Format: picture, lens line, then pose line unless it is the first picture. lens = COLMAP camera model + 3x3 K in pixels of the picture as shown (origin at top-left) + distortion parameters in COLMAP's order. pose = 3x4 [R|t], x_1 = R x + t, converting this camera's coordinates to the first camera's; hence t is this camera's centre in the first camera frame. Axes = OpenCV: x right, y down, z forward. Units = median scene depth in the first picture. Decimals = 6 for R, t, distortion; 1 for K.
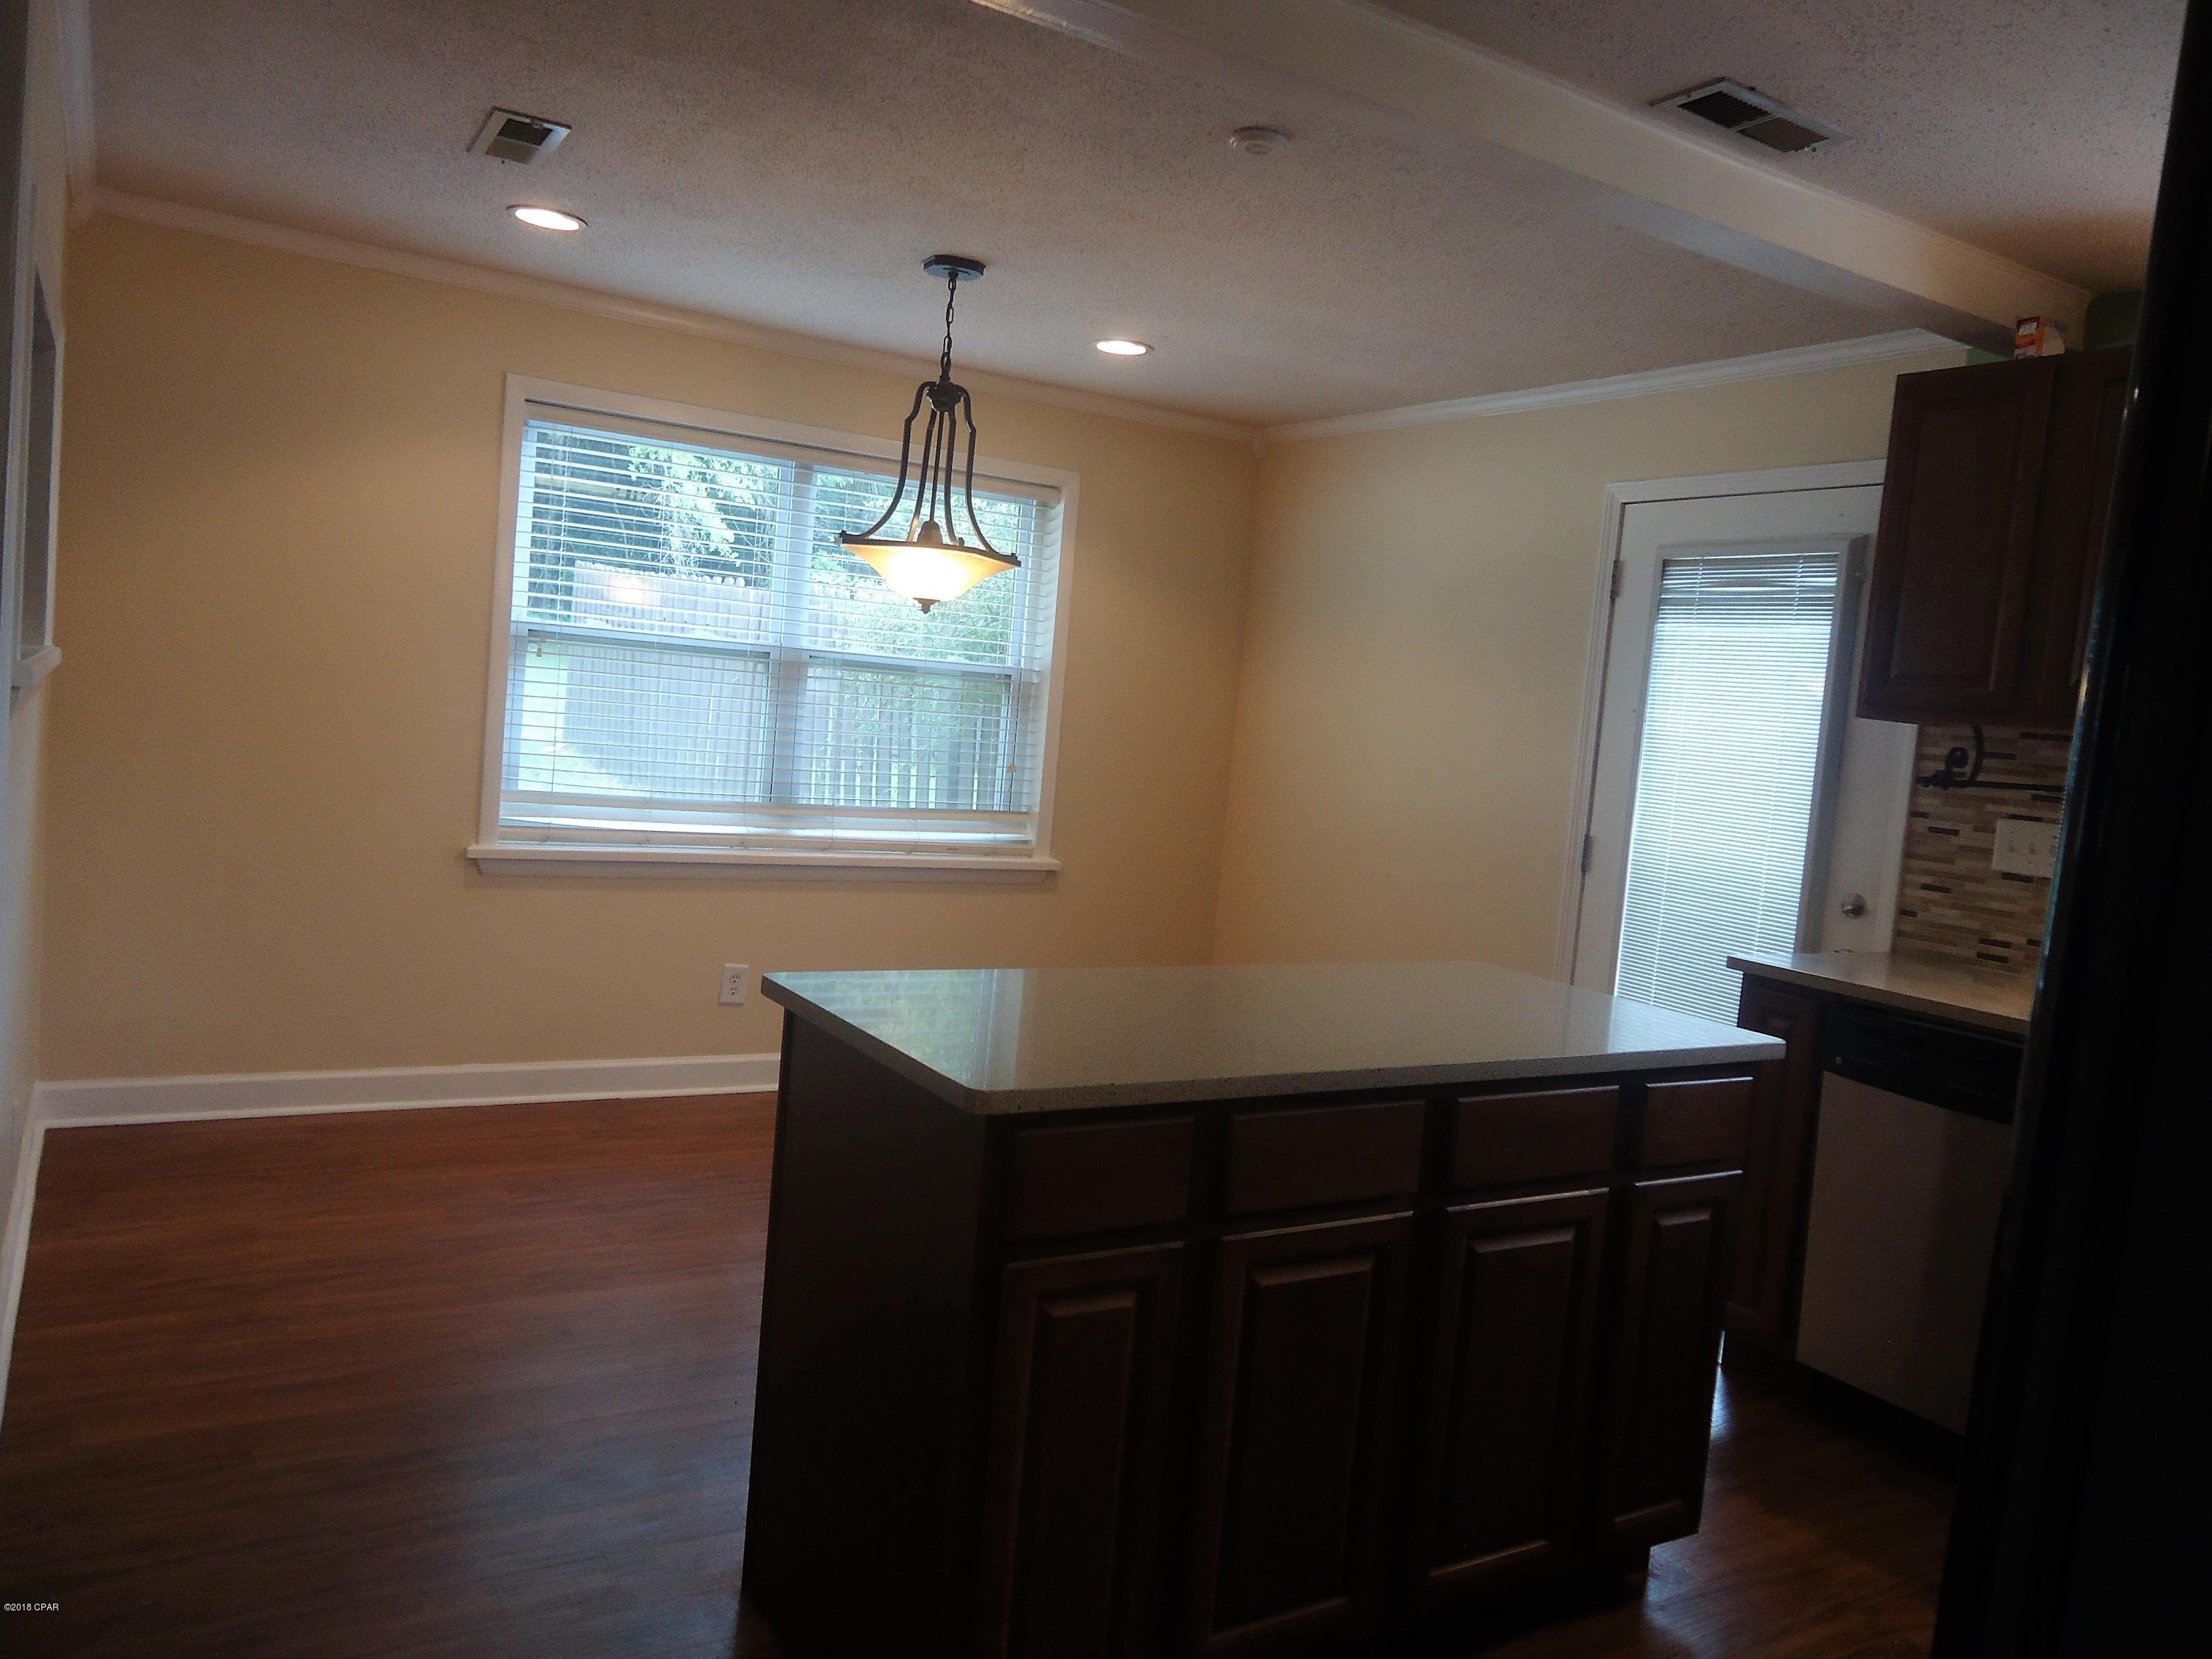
lens RADIAL K [[1619.7, 0, 1106.3], [0, 1619.7, 829.1], [0, 0, 1]] dist [-0.009262, 0.008154]
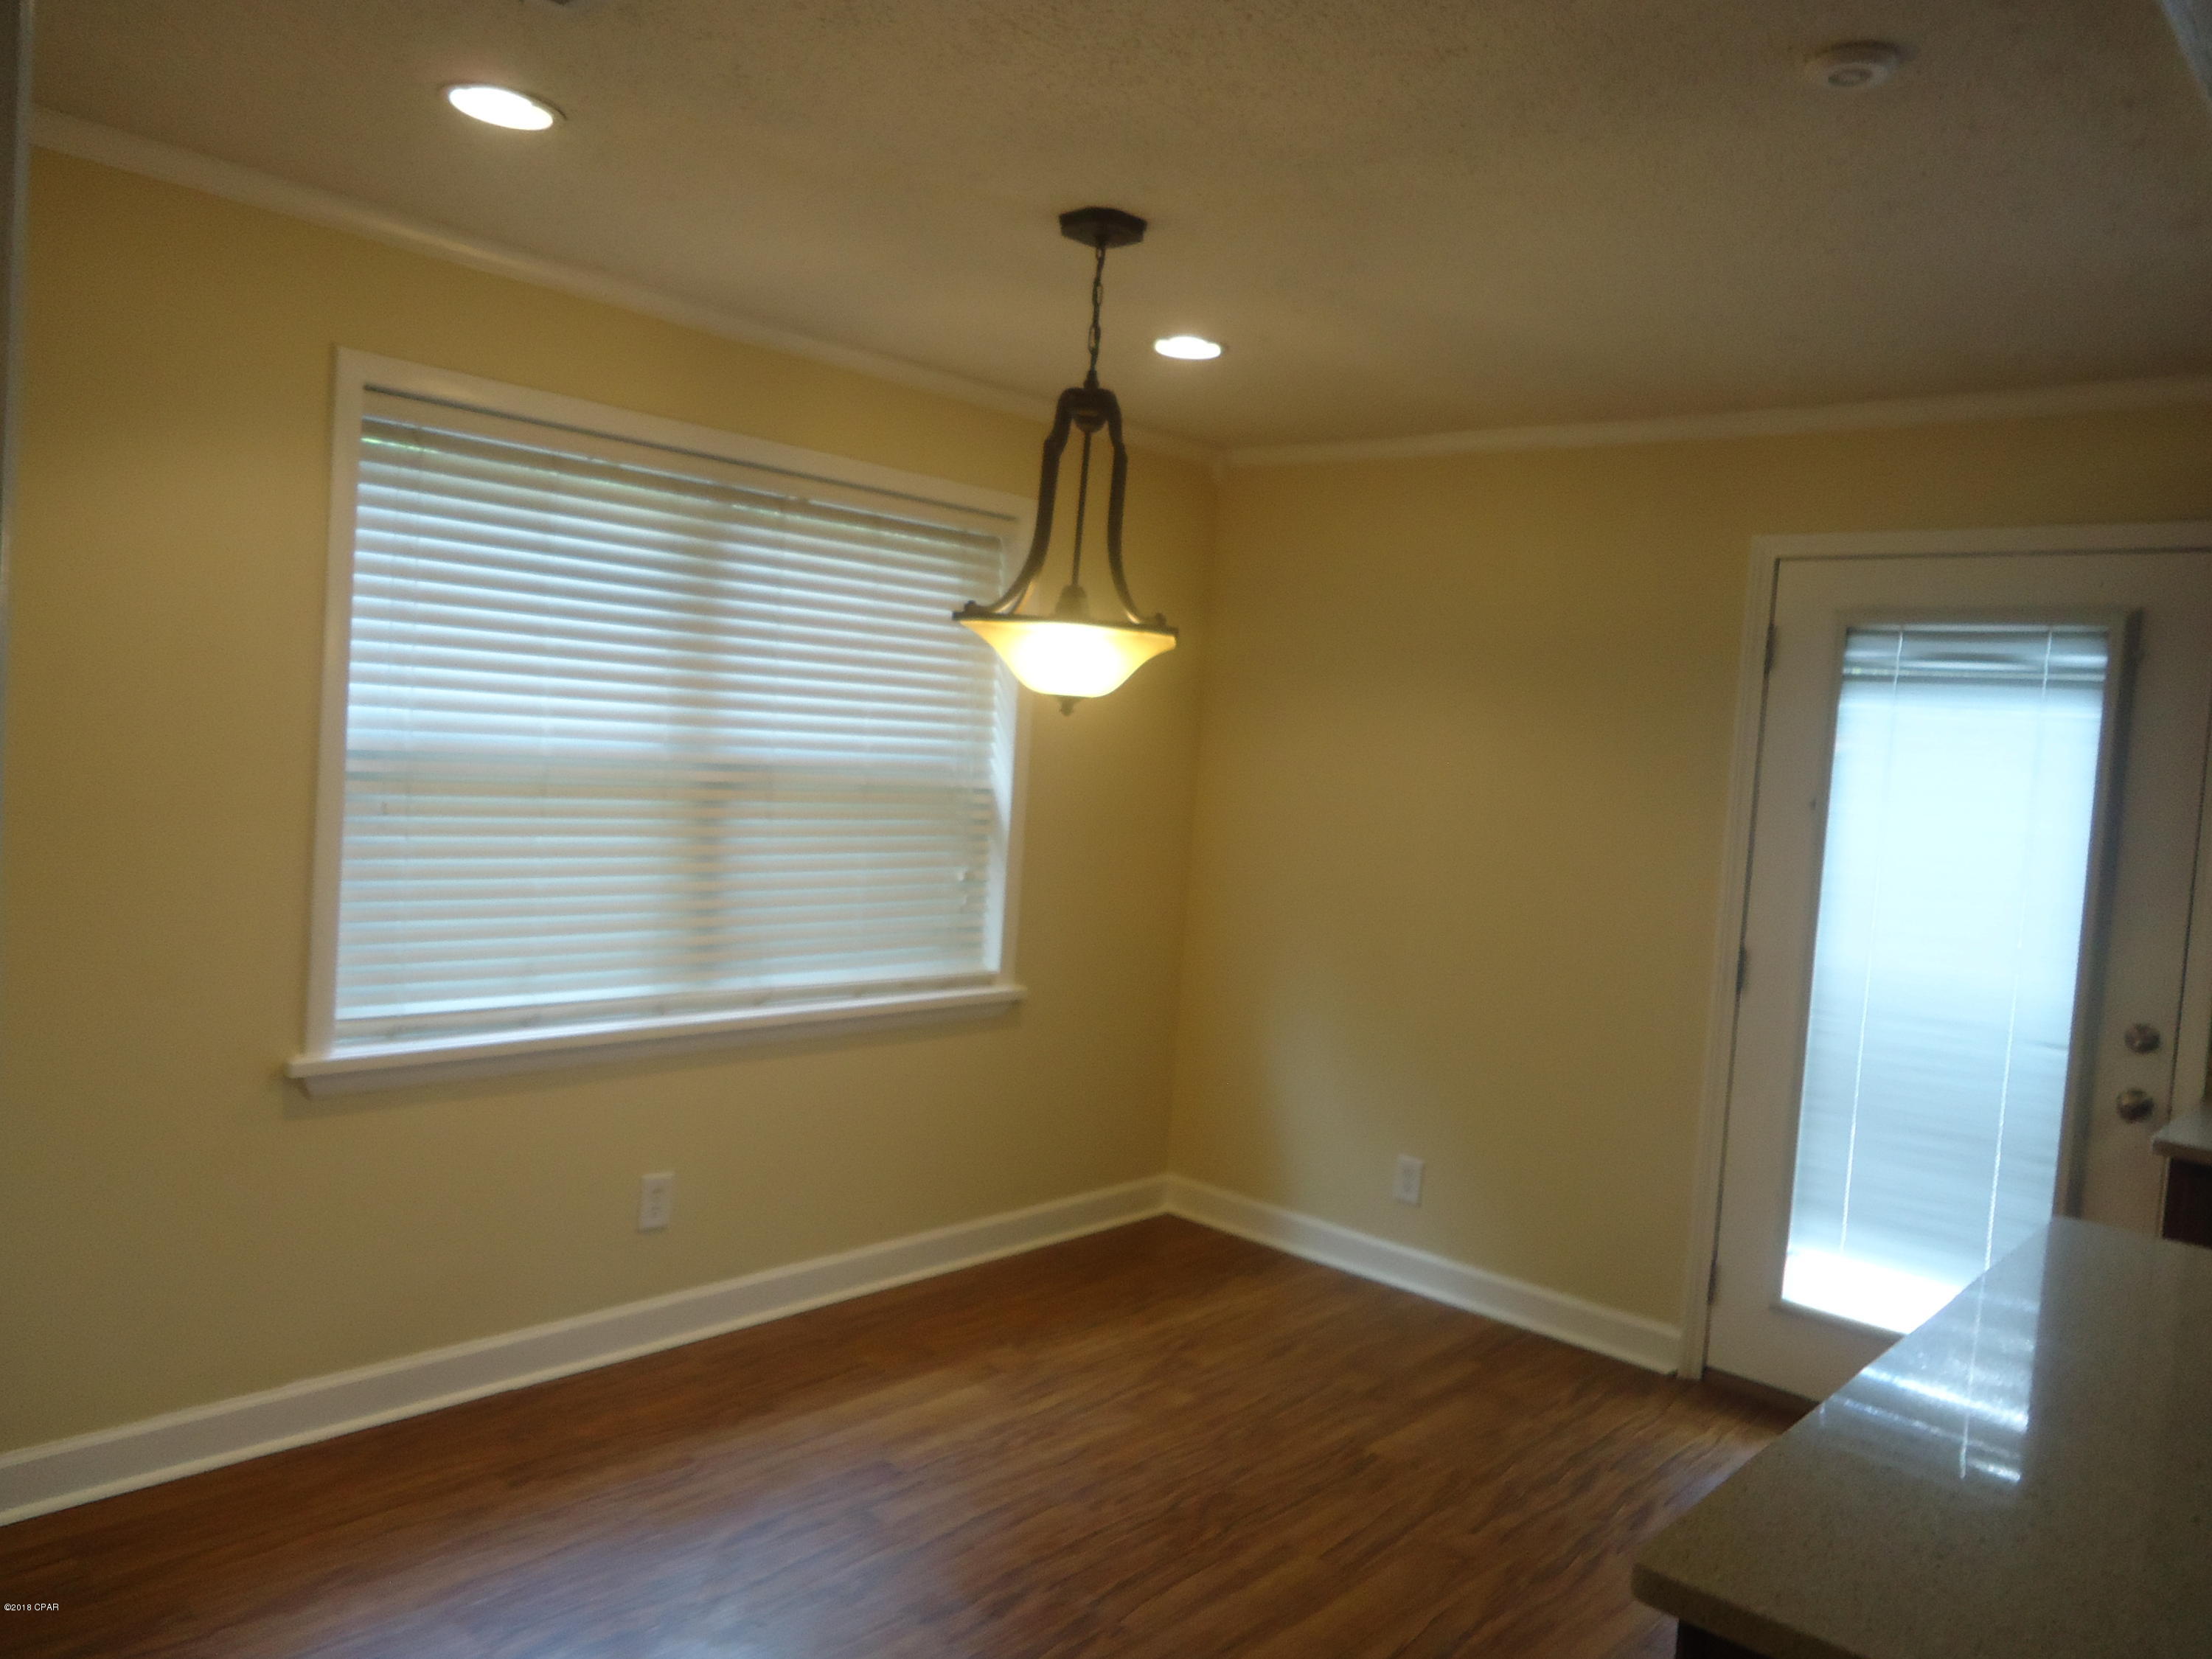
lens RADIAL K [[1619.7, 0, 1120.4], [0, 1619.7, 822.5], [0, 0, 1]] dist [-0.009262, 0.008154]
pose [[0.961003, -0.034771, 0.274343, -0.261547], [0.036307, 0.999341, -0.000520, -0.077823], [-0.274144, 0.010460, 0.961632, 0.287396]]
